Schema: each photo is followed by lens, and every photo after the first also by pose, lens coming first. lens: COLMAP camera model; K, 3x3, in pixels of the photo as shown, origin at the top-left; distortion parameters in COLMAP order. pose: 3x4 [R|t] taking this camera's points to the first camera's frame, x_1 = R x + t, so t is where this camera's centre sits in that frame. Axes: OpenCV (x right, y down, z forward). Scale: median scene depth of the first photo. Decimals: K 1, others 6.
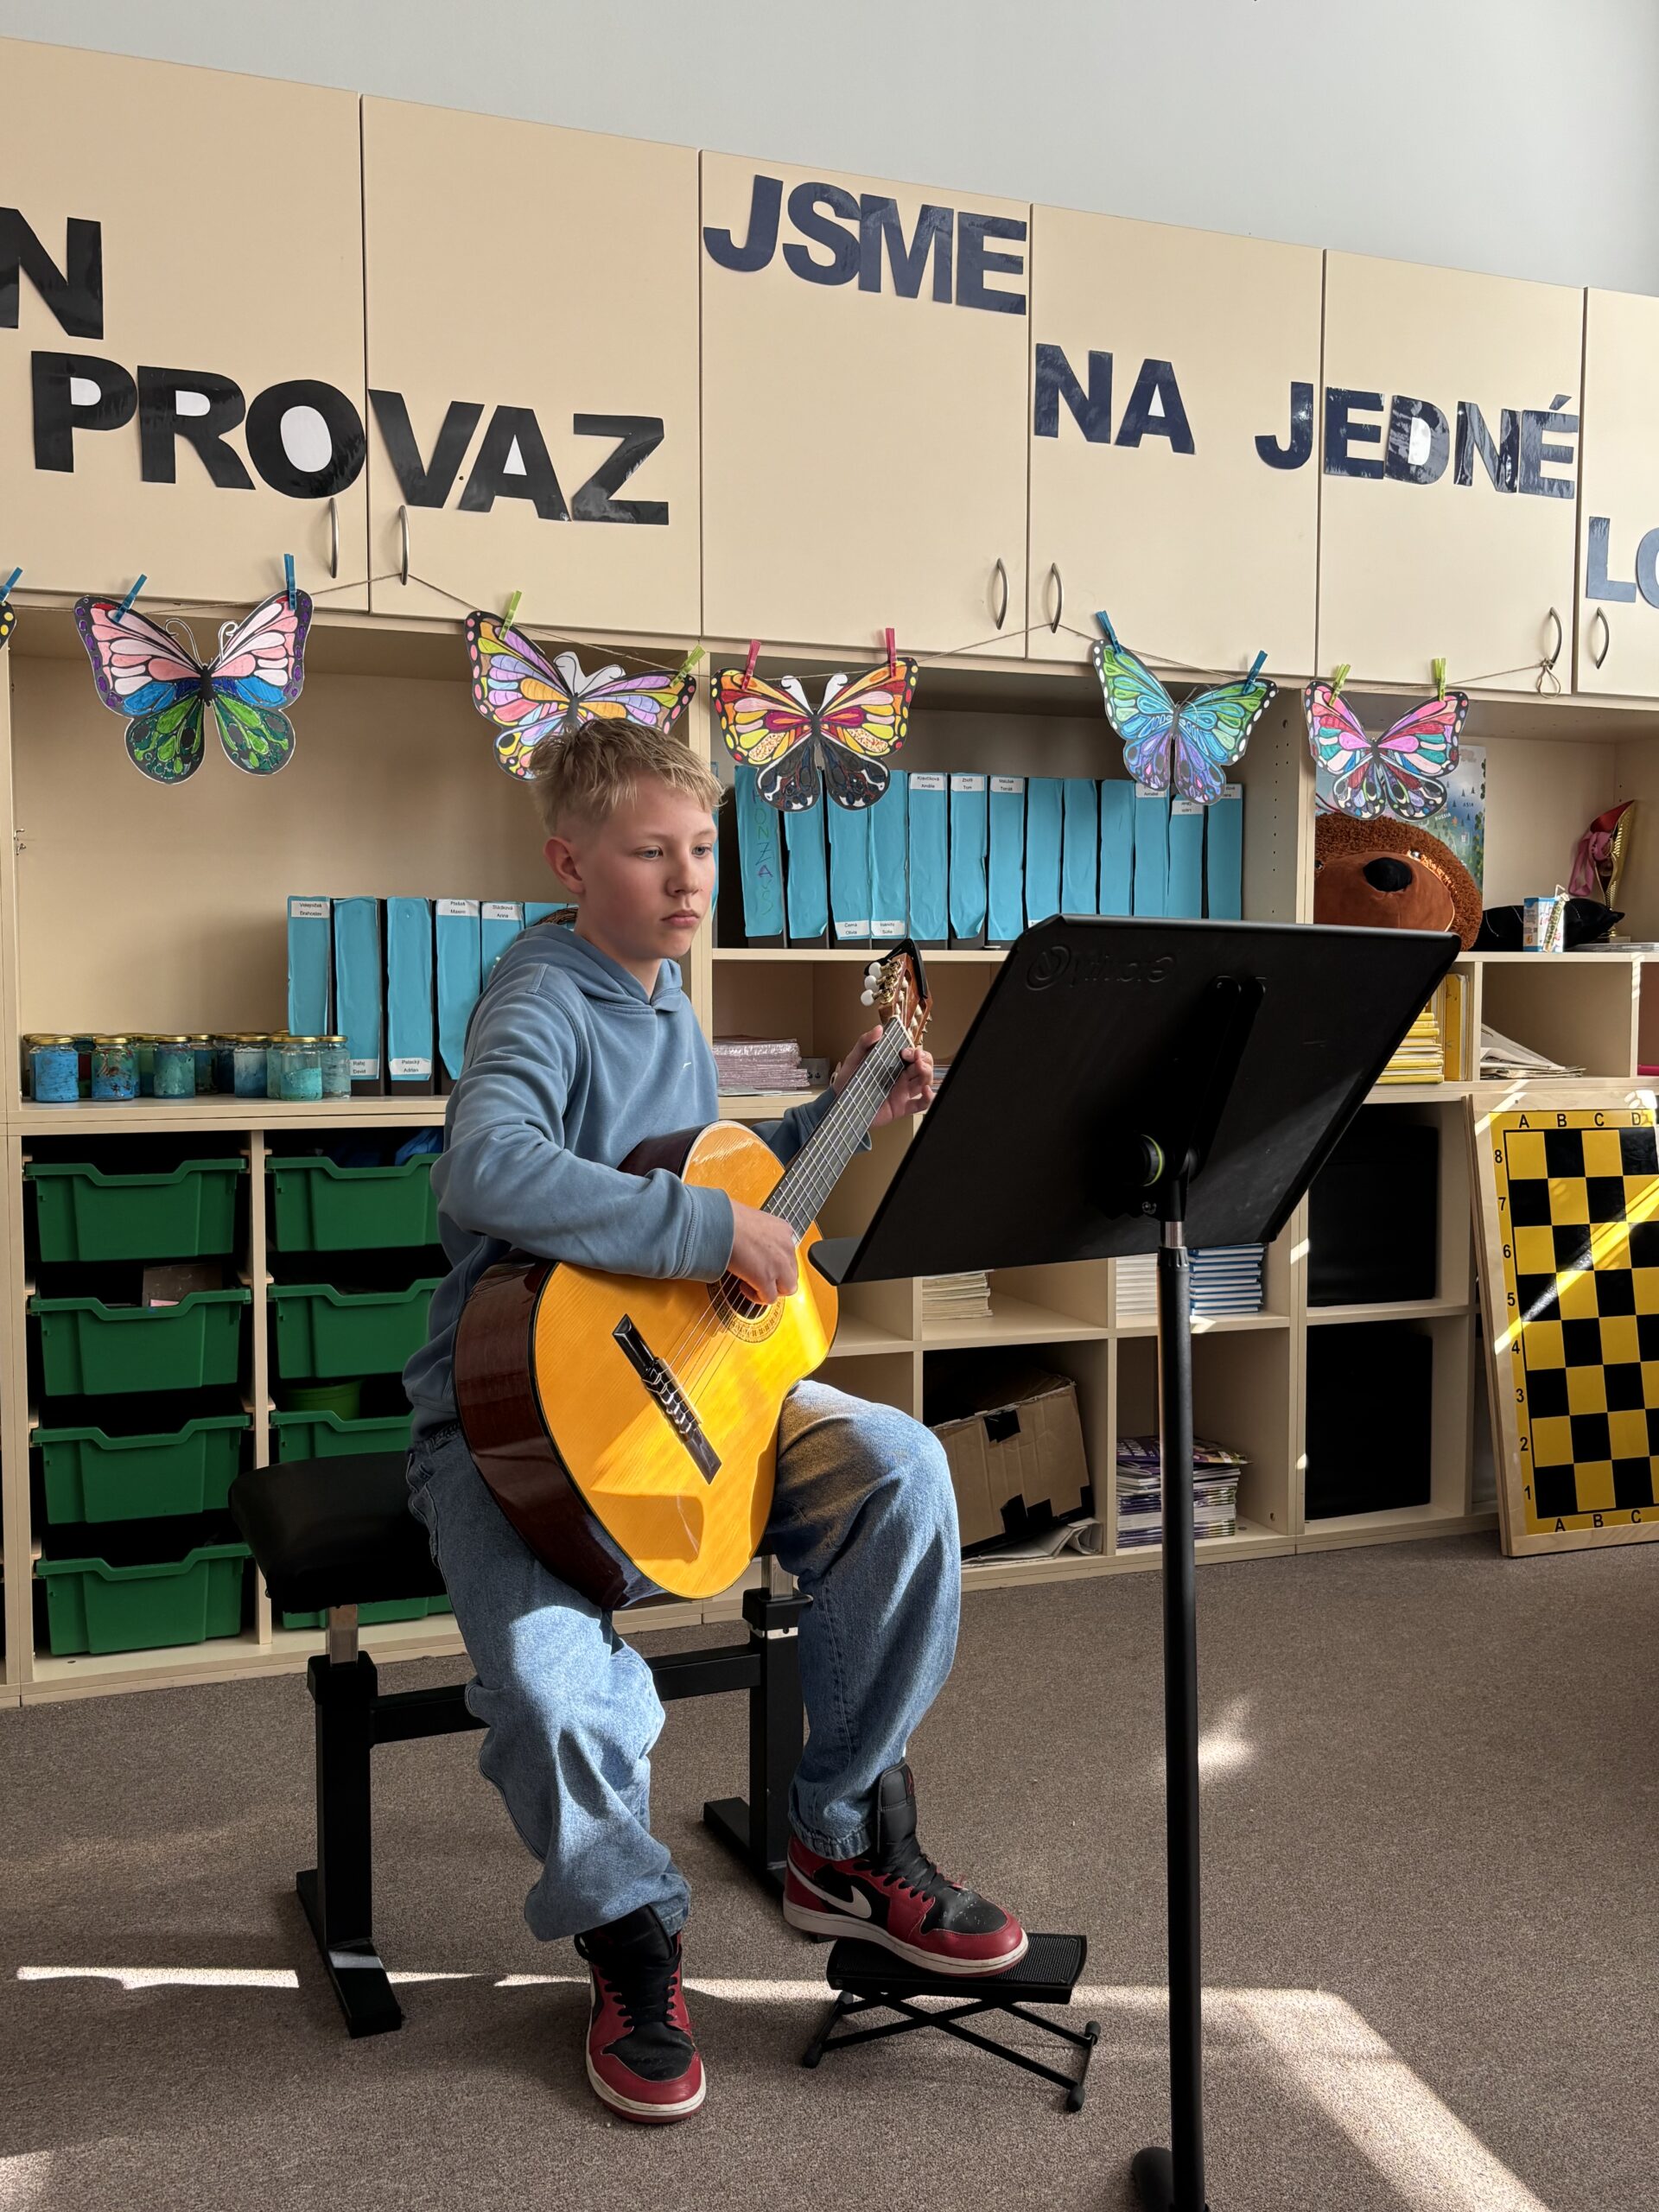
lens RADIAL K [[2024.7, 0, 840.5], [0, 2024.7, 1122.6], [0, 0, 1]] dist [0.013971, 0.000000]
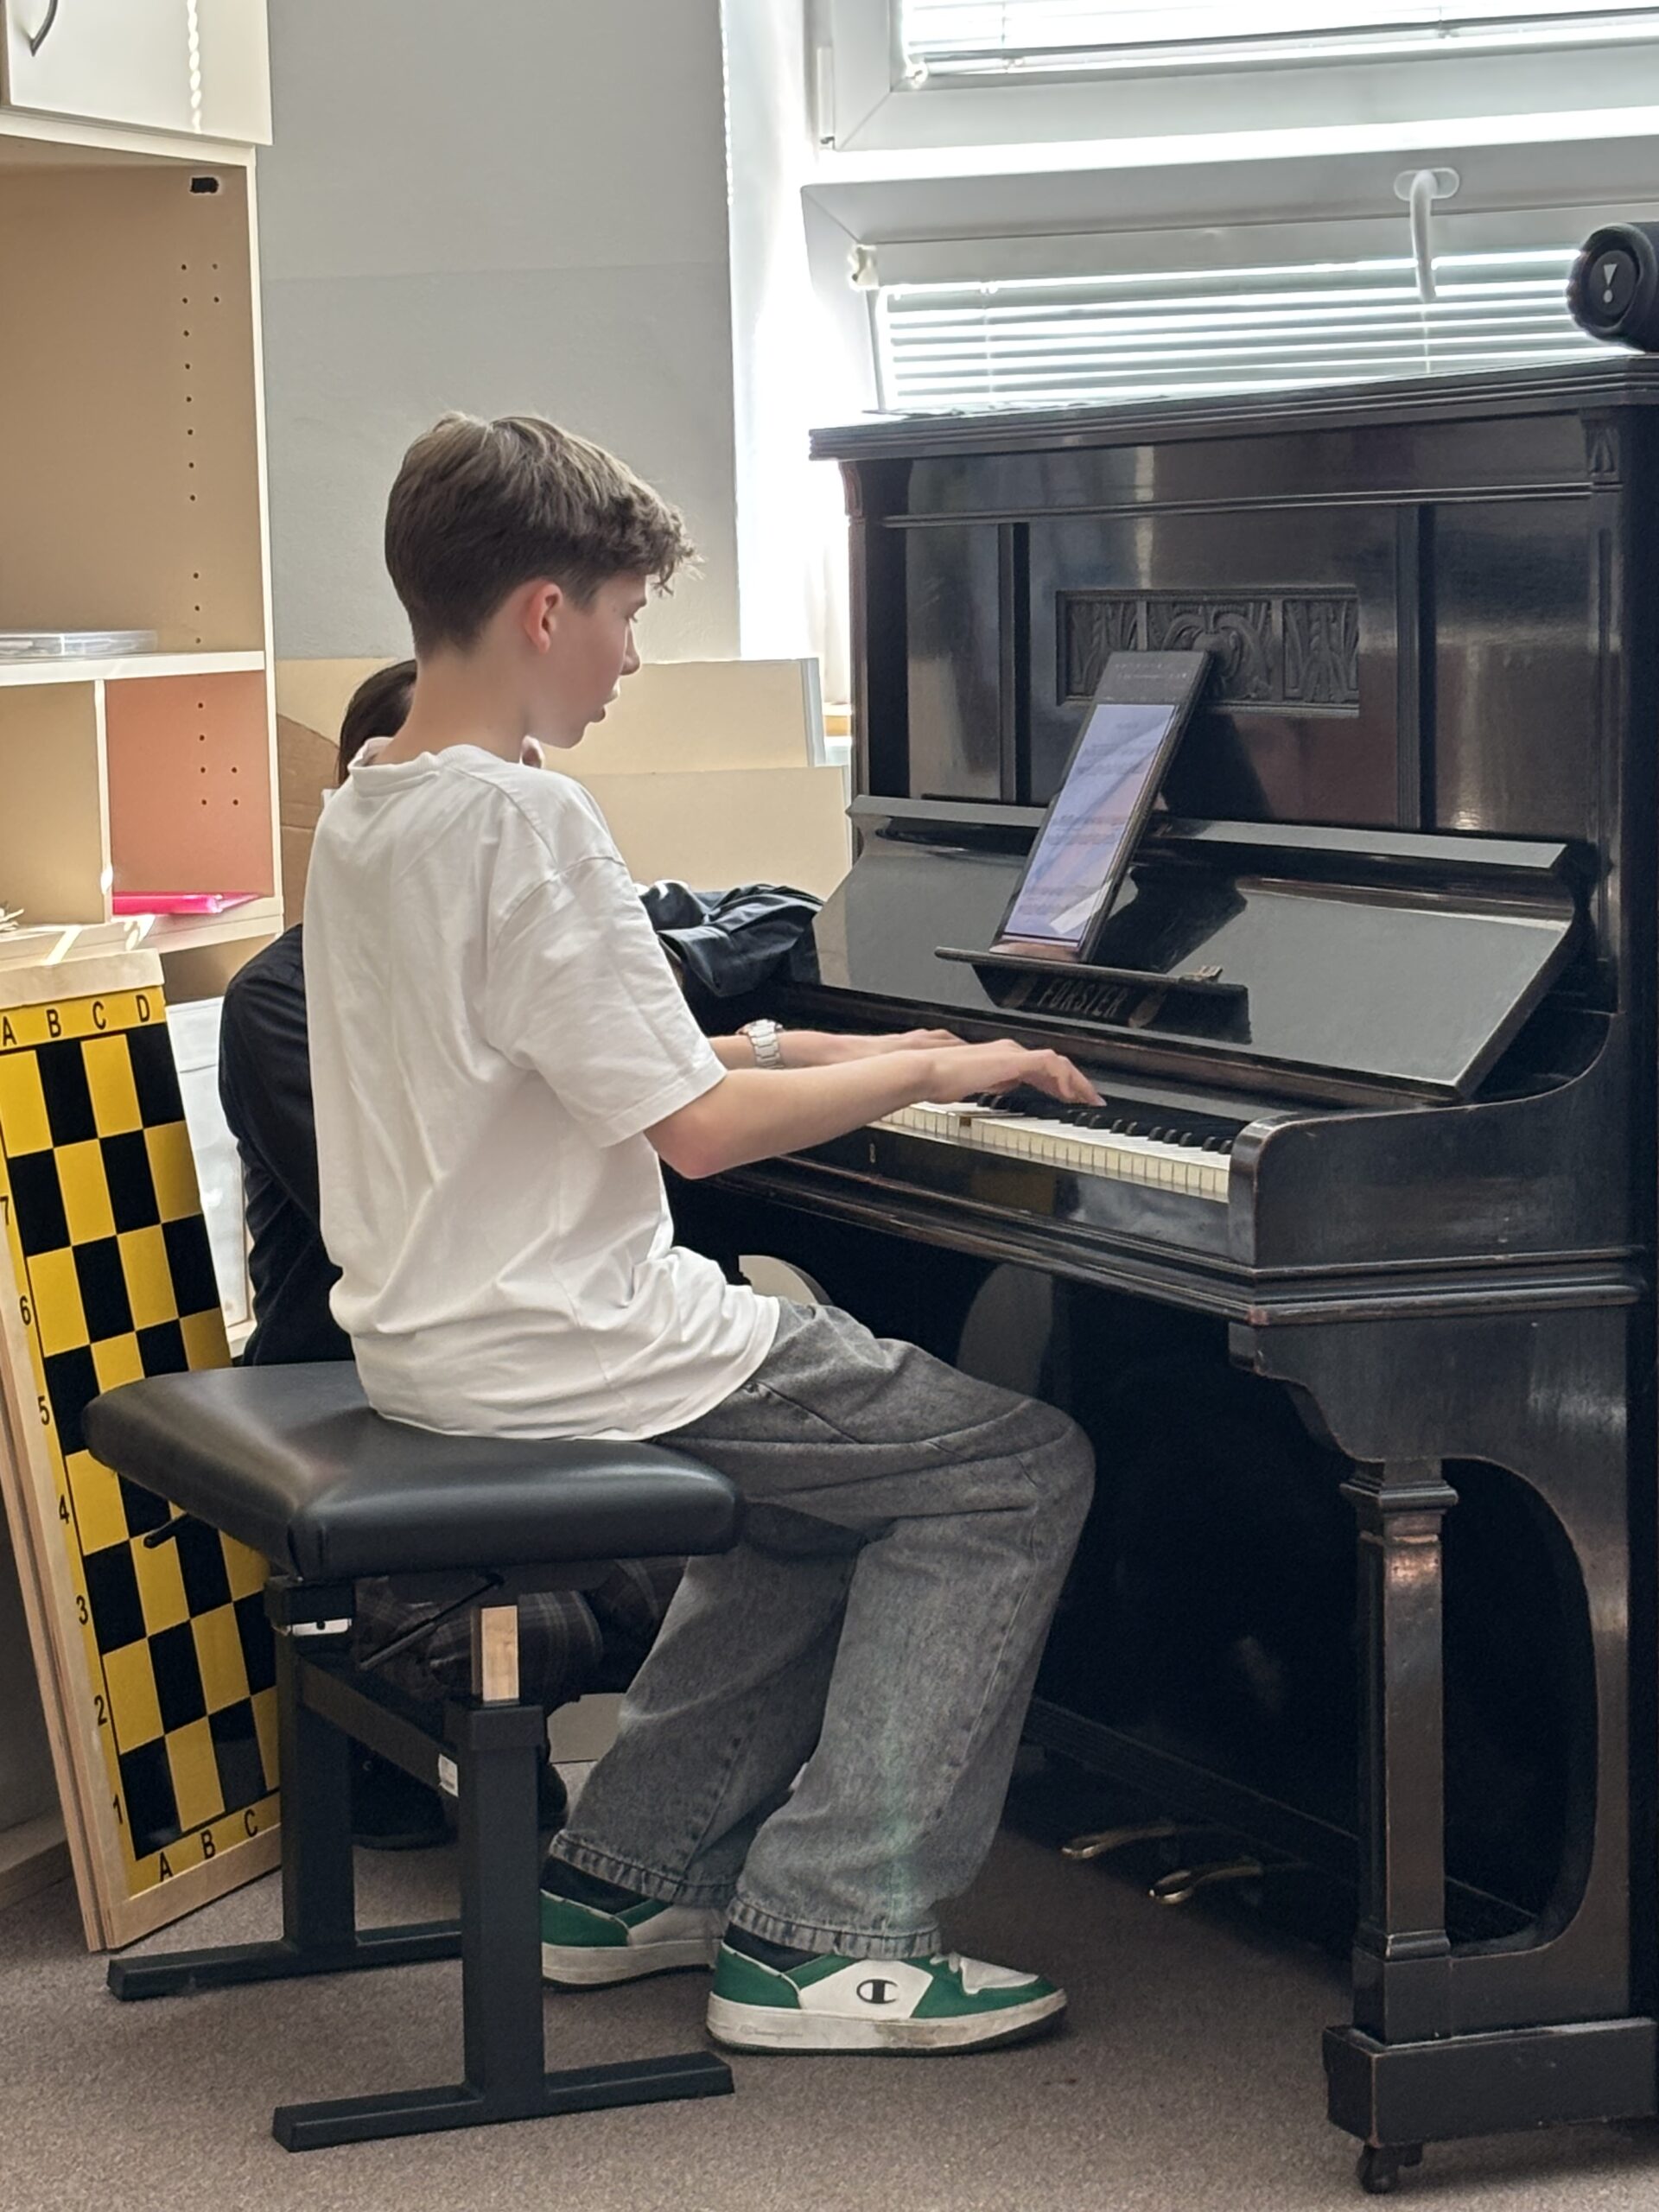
lens RADIAL K [[5742.8, 0, 817.5], [0, 5742.8, 1106.6], [0, 0, 1]] dist [0.351866, 0.000000]
pose [[0.644575, -0.086315, 0.759653, -0.642426], [0.075429, 0.995939, 0.049160, -0.040139], [-0.760811, 0.025612, 0.648467, -0.006805]]
